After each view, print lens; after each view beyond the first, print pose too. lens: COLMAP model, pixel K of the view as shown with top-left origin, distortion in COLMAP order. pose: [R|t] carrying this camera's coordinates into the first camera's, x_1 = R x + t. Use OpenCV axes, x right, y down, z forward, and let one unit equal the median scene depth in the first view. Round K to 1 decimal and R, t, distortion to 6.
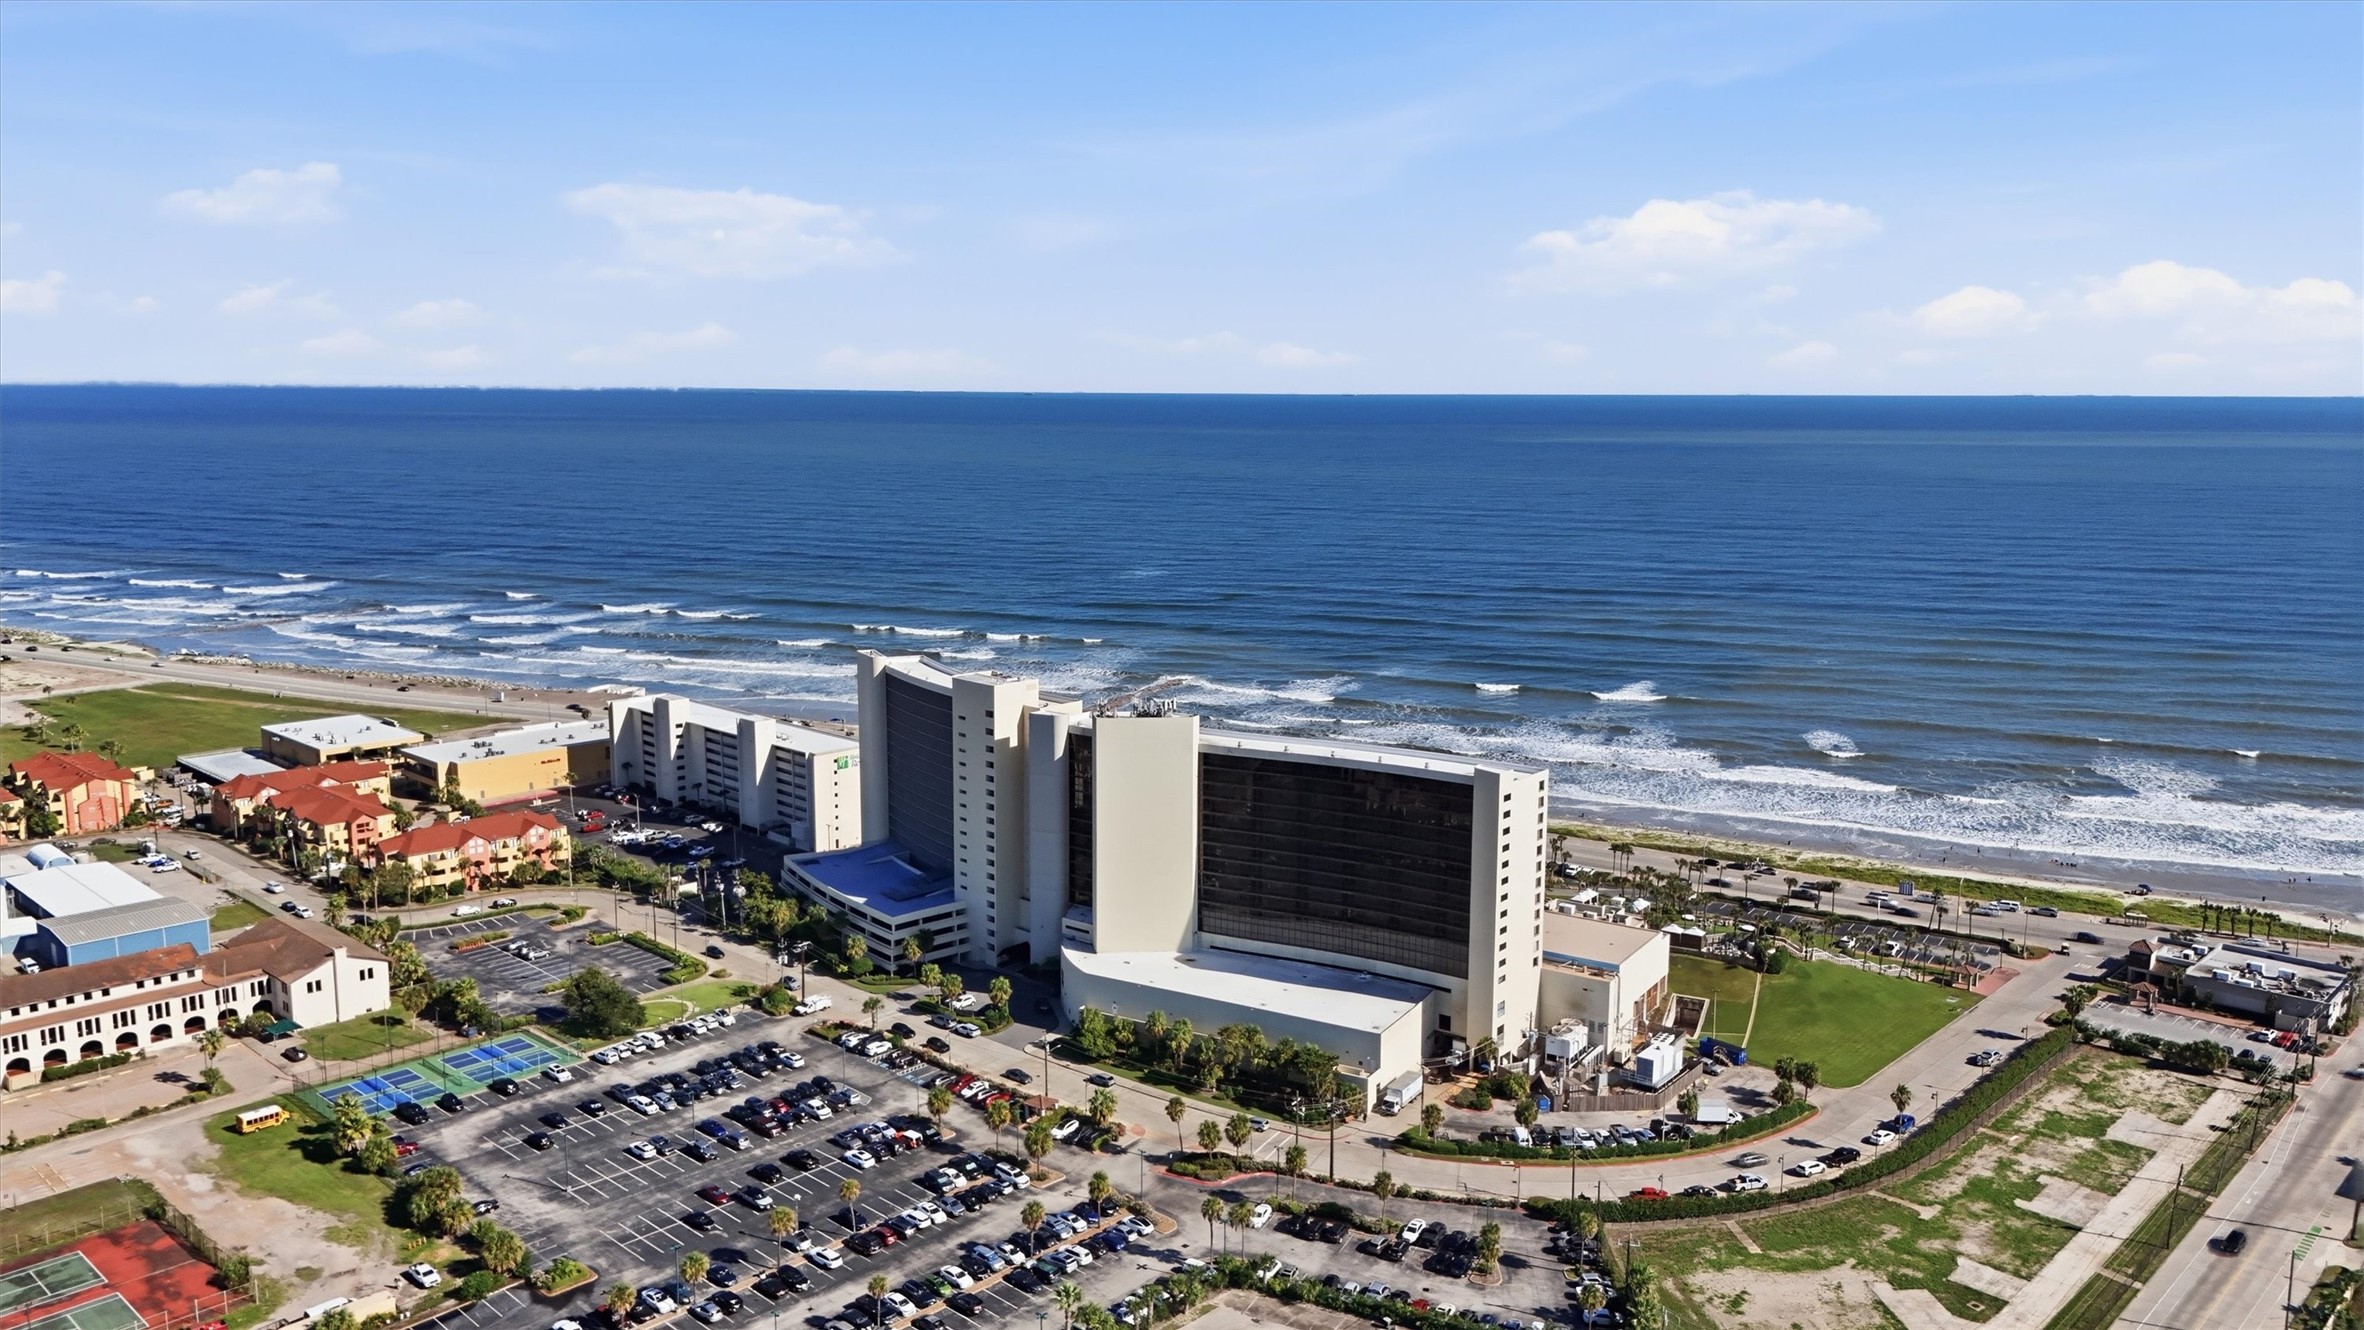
lens RADIAL K [[1764.7, 0, 1190.5], [0, 1764.7, 665.8], [0, 0, 1]] dist [0.036569, -0.018157]
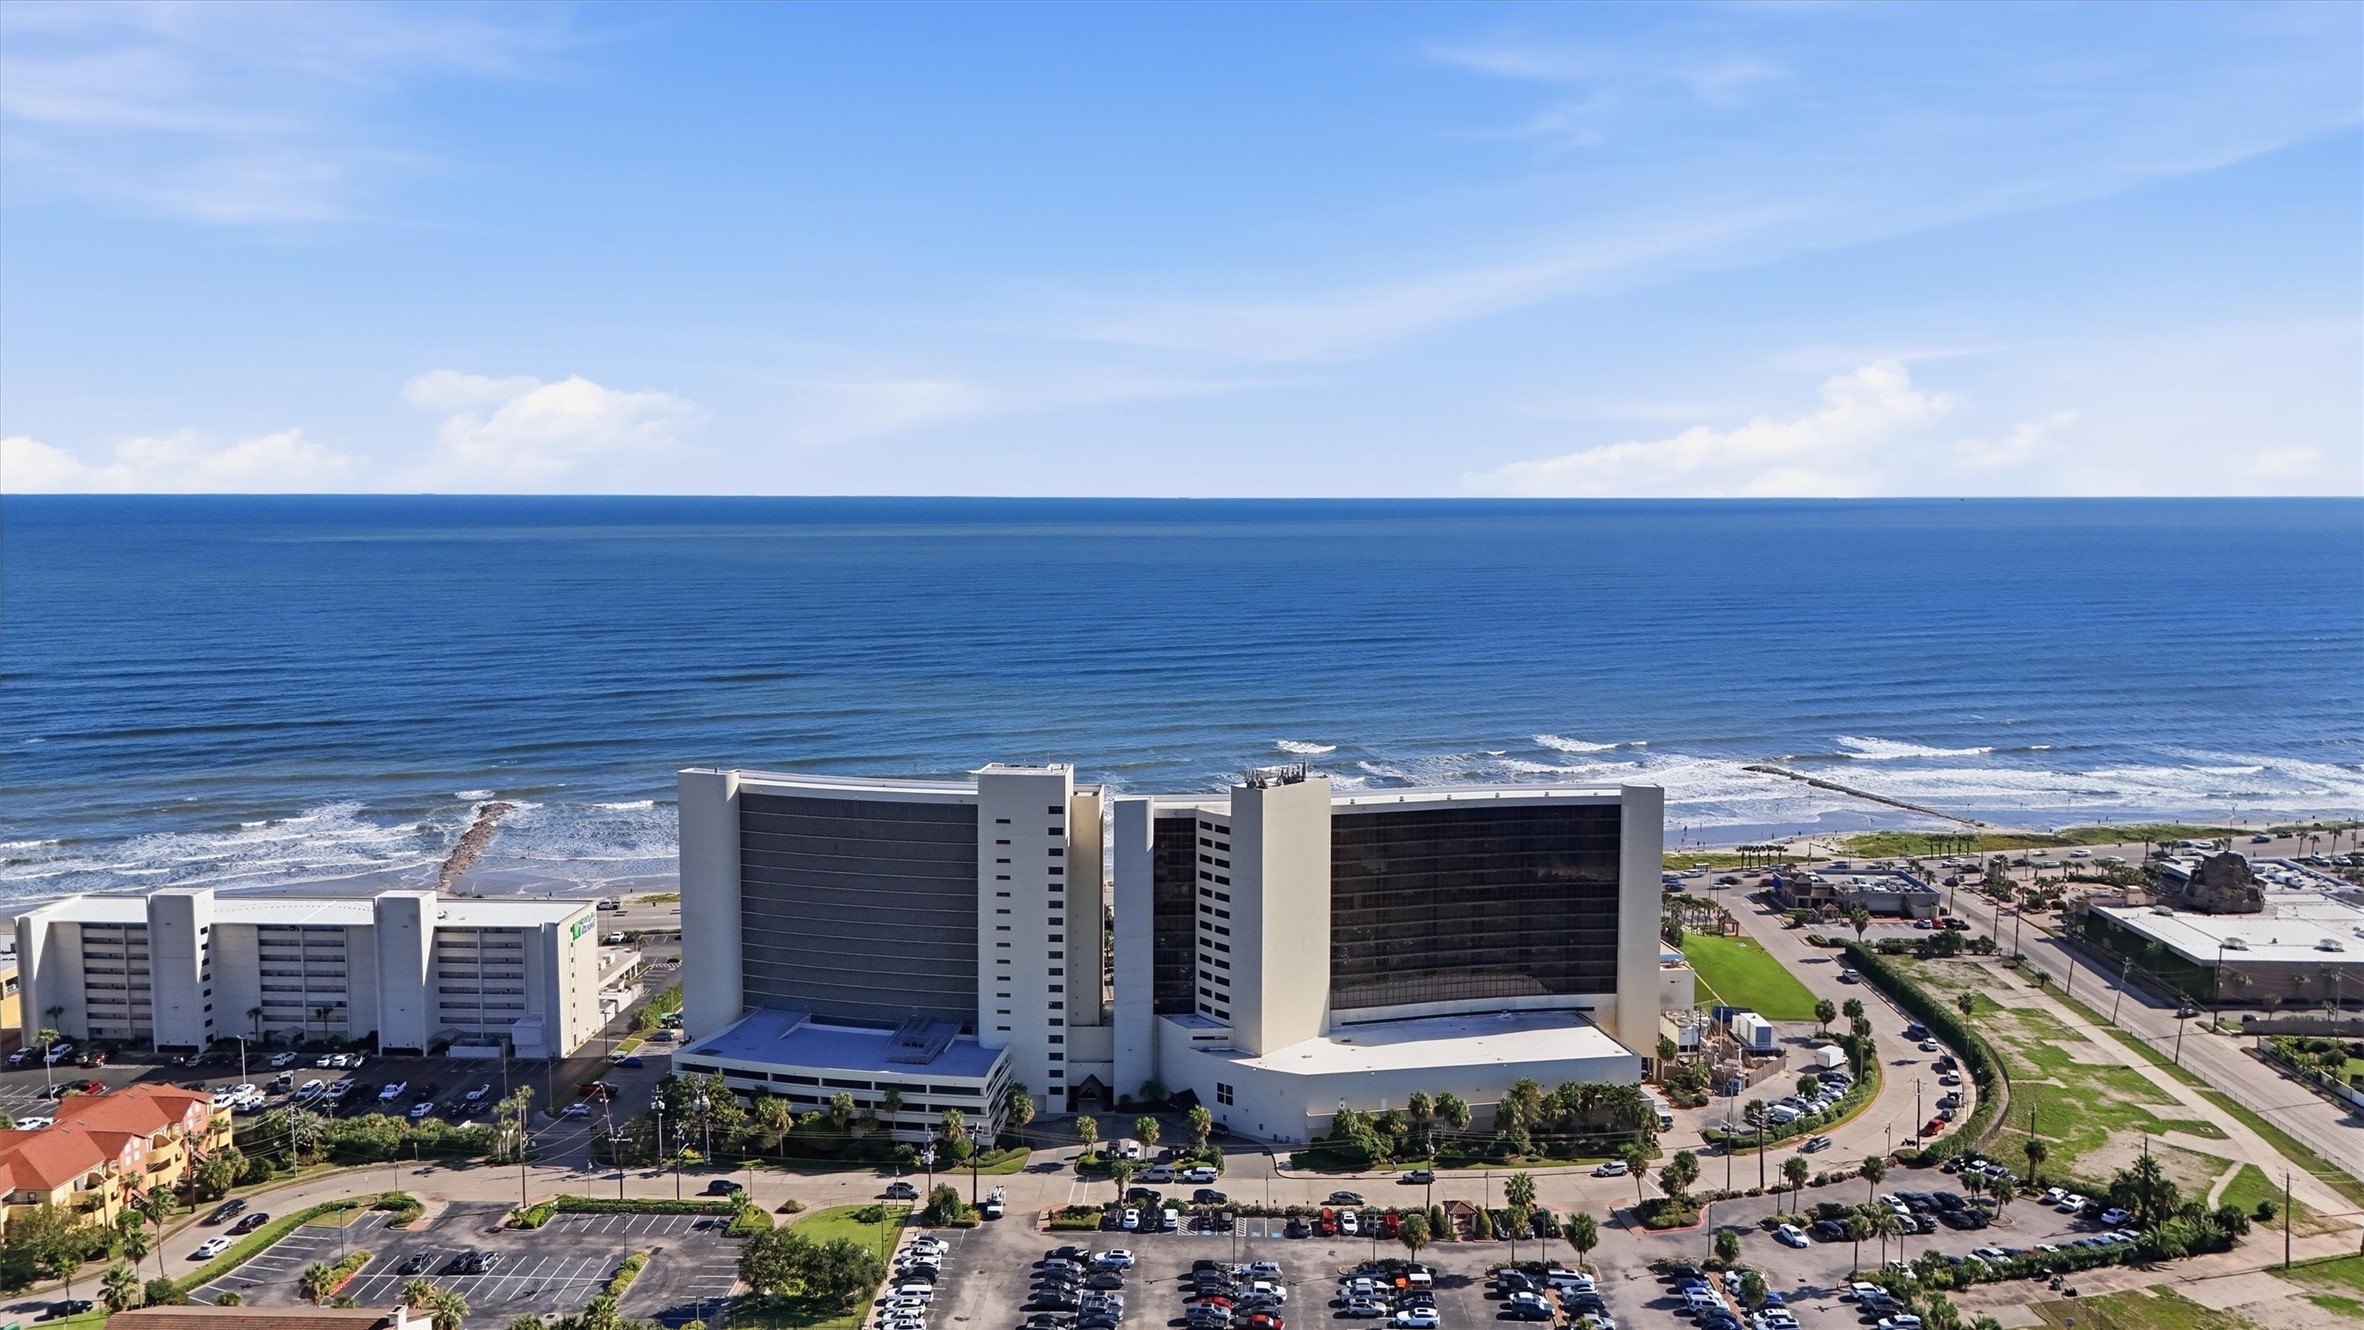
lens RADIAL K [[1764.7, 0, 1178.5], [0, 1764.7, 652.2], [0, 0, 1]] dist [0.036569, -0.018157]
pose [[0.747520, -0.063459, 0.661201, -0.623096], [0.107051, 0.993923, -0.025635, -0.019697], [-0.655556, 0.089945, 0.749771, 0.323290]]
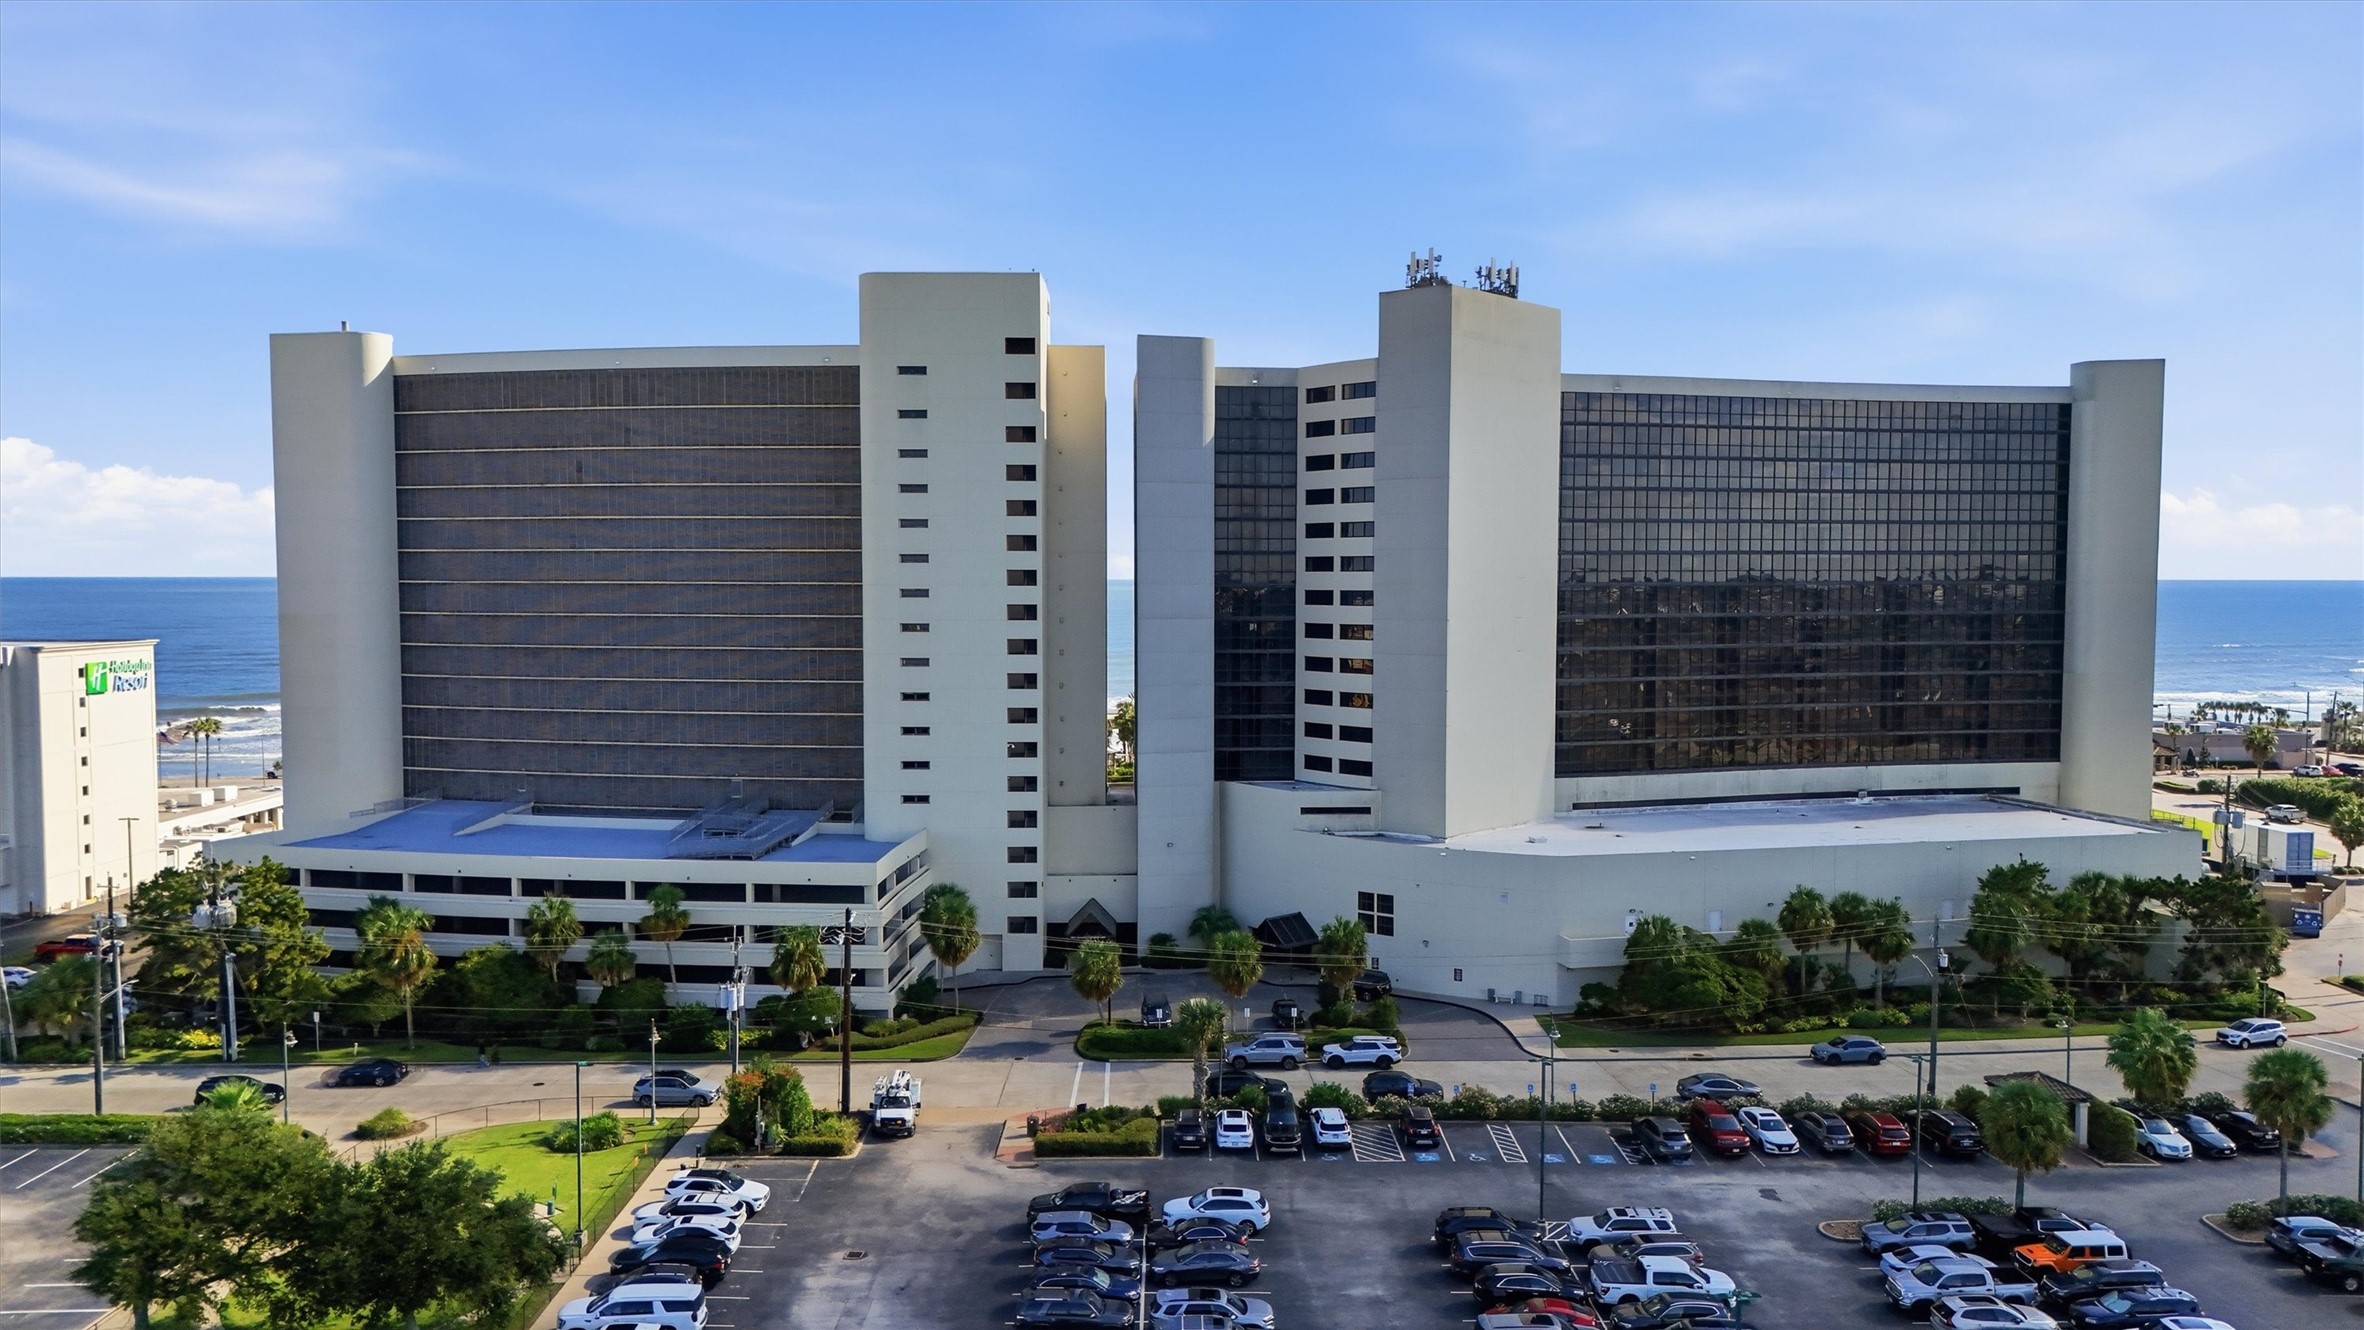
lens RADIAL K [[1764.7, 0, 1181.9], [0, 1764.7, 668.5], [0, 0, 1]] dist [0.036569, -0.018157]
pose [[0.711432, -0.041406, 0.701534, -0.380853], [0.114261, 0.991795, -0.057336, 0.130494], [-0.693404, 0.120949, 0.710326, 0.689812]]
